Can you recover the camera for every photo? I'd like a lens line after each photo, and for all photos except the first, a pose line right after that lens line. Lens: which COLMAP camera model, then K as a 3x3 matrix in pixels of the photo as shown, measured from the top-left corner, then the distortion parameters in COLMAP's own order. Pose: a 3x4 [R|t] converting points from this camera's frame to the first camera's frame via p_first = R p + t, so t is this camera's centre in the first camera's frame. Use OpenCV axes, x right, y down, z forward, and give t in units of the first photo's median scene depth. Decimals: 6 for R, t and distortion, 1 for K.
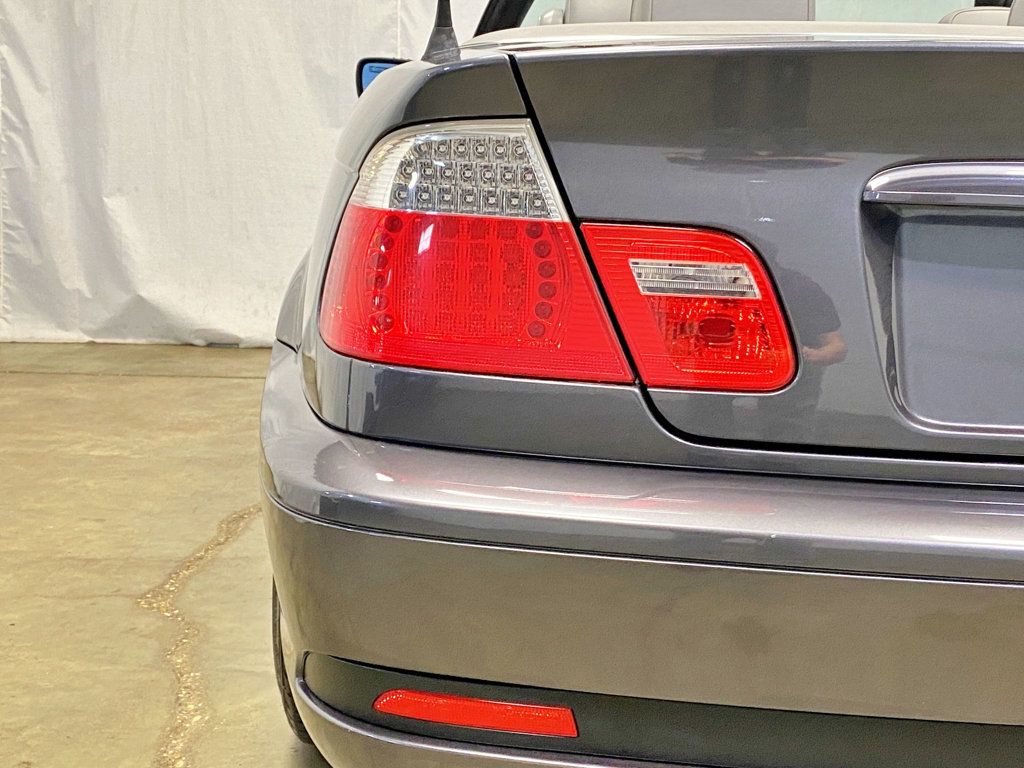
lens RADIAL K [[1406.2, 0, 517.4], [0, 1406.2, 403.2], [0, 0, 1]] dist [0.027082, 0.052655]
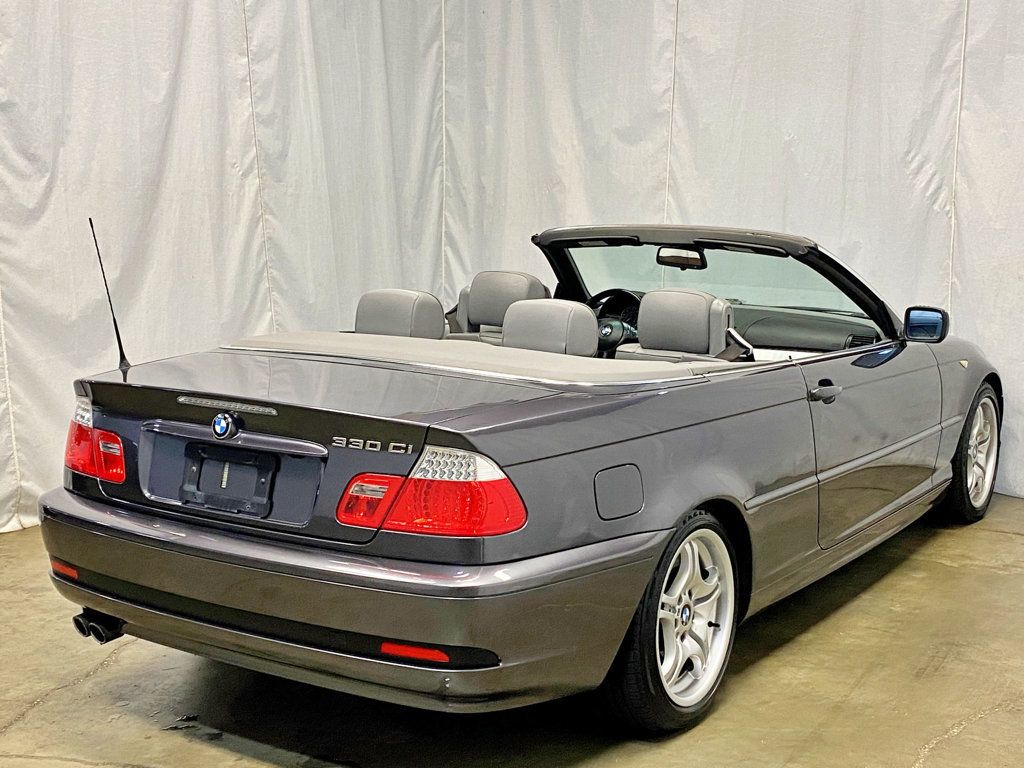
lens RADIAL K [[1385.1, 0, 524.5], [0, 1385.1, 398.7], [0, 0, 1]] dist [0.198246, -0.669114]
pose [[0.839117, 0.053296, -0.541333, 0.804167], [-0.083375, 0.996030, -0.031177, -0.052908], [0.537523, 0.071295, 0.840230, -0.379821]]
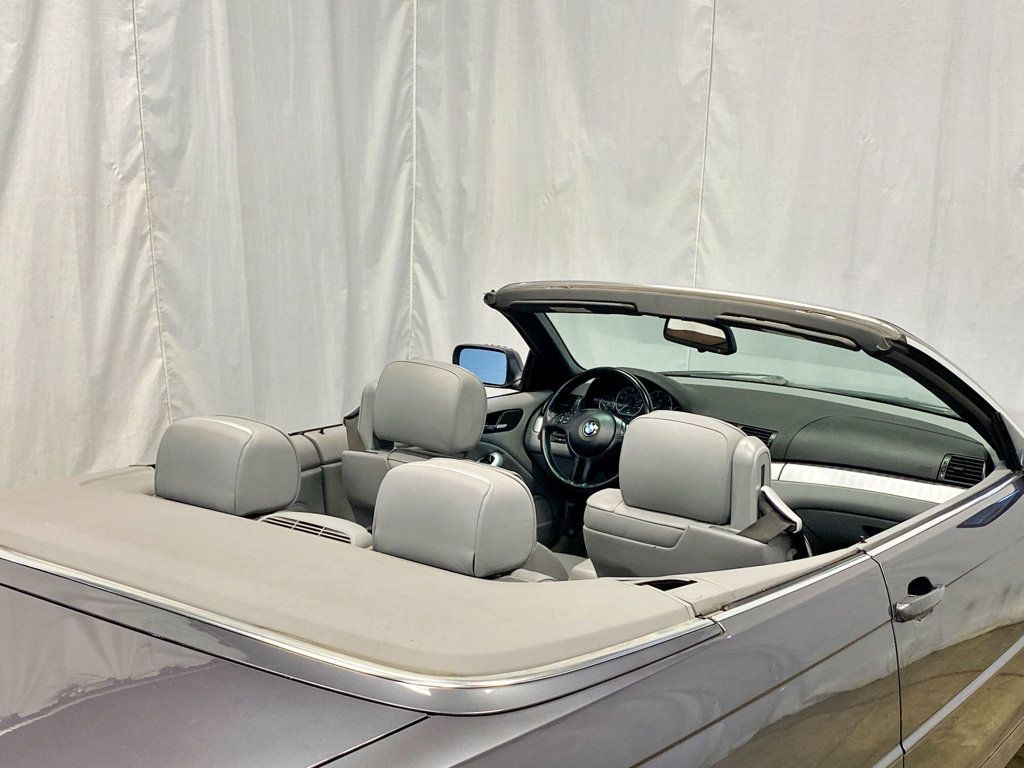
lens RADIAL K [[1386.3, 0, 526.5], [0, 1386.3, 384.3], [0, 0, 1]] dist [0.337378, -1.492300]
pose [[0.820714, 0.085889, -0.564847, 0.614554], [-0.108718, 0.994049, -0.006813, -0.201381], [0.560901, 0.067000, 0.825167, 0.024446]]
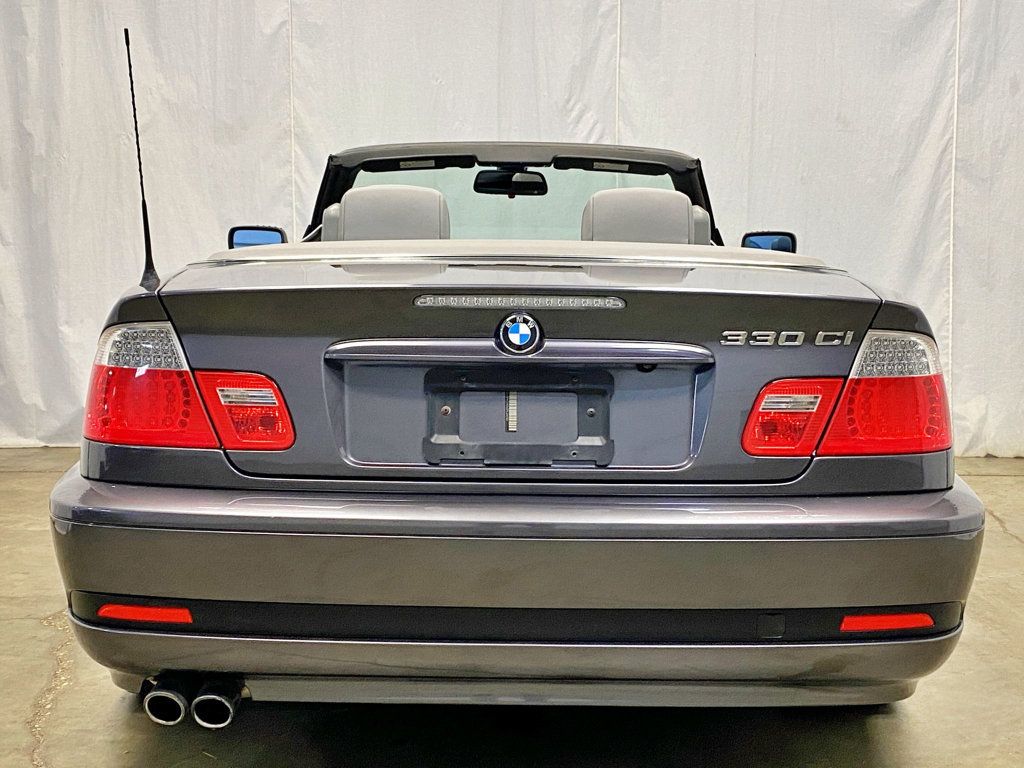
lens RADIAL K [[1385.2, 0, 512.0], [0, 1385.2, 384.0], [0, 0, 1]] dist [0.191101, -0.618478]
pose [[0.999524, -0.030687, -0.003310, 0.150817], [0.030310, 0.996138, -0.082408, 0.021493], [0.005826, 0.082269, 0.996593, -0.302547]]
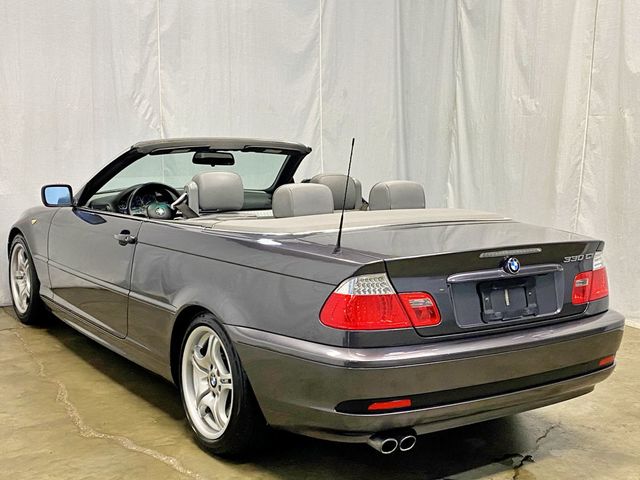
lens RADIAL K [[865.7, 0, 327.8], [0, 865.7, 249.2], [0, 0, 1]] dist [0.198246, -0.669114]
pose [[0.826090, -0.106358, 0.553410, -0.494501], [0.126694, 0.991941, 0.001518, -0.088975], [-0.549111, 0.068860, 0.832908, -0.364214]]
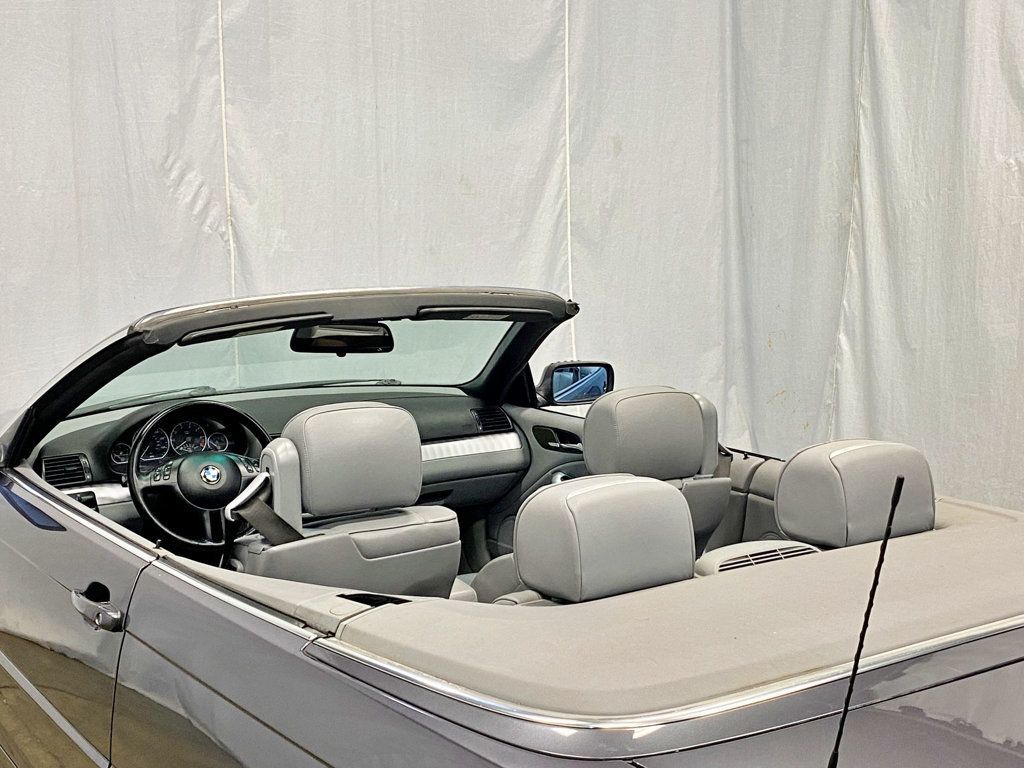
lens RADIAL K [[1386.3, 0, 526.5], [0, 1386.3, 384.3], [0, 0, 1]] dist [0.337378, -1.492300]
pose [[0.827017, -0.124344, 0.548254, -0.259998], [0.136607, 0.990451, 0.018569, -0.226729], [-0.545328, 0.059538, 0.836106, 0.066789]]
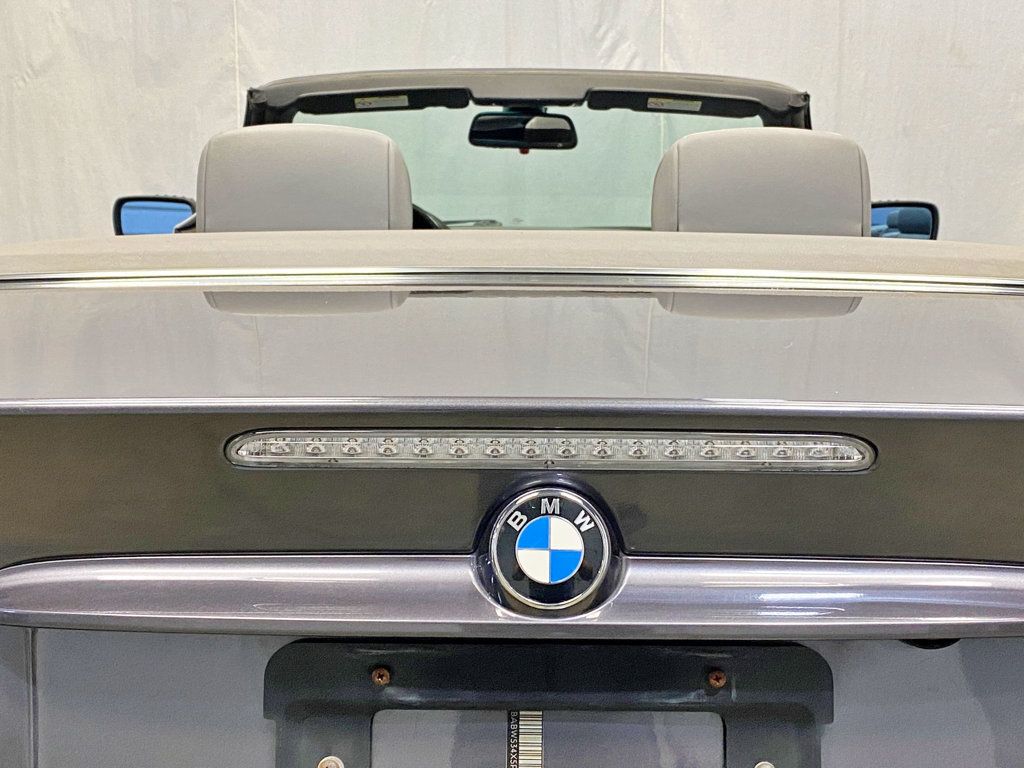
lens RADIAL K [[1385.1, 0, 524.5], [0, 1385.1, 398.7], [0, 0, 1]] dist [0.198246, -0.669114]
pose [[0.999403, -0.034146, -0.005252, 0.150953], [0.033867, 0.998355, -0.046273, -0.058948], [0.006823, 0.046068, 0.998915, 0.083755]]
